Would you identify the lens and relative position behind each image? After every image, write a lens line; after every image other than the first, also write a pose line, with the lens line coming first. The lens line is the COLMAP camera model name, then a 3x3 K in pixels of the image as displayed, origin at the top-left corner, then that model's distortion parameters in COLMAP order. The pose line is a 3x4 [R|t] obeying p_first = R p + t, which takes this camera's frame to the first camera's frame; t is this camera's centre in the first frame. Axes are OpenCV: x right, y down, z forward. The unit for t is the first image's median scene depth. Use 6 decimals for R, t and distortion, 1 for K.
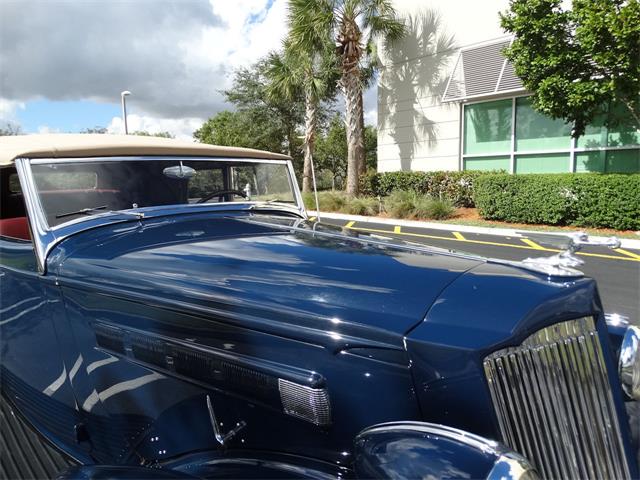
lens RADIAL K [[455.9, 0, 322.7], [0, 455.9, 238.7], [0, 0, 1]] dist [-0.001209, 0.003484]
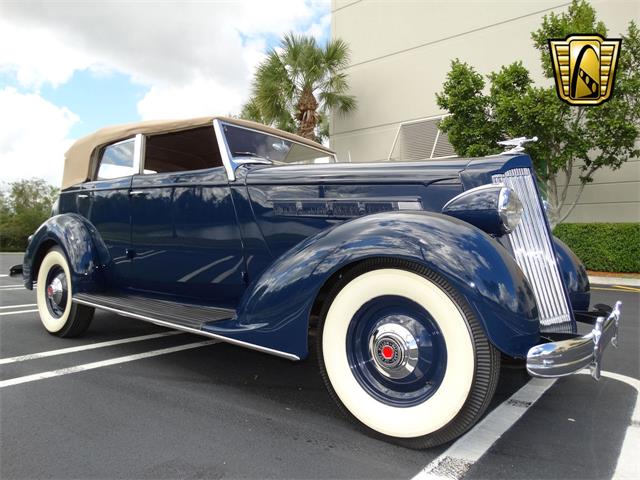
lens RADIAL K [[455.0, 0, 320.0], [0, 455.0, 240.0], [0, 0, 1]] dist [-0.000436, -0.000960]
pose [[0.989243, 0.036946, 0.141536, -0.074068], [-0.015414, 0.988519, -0.150311, 0.079328], [-0.145464, 0.146512, 0.978455, -0.101858]]
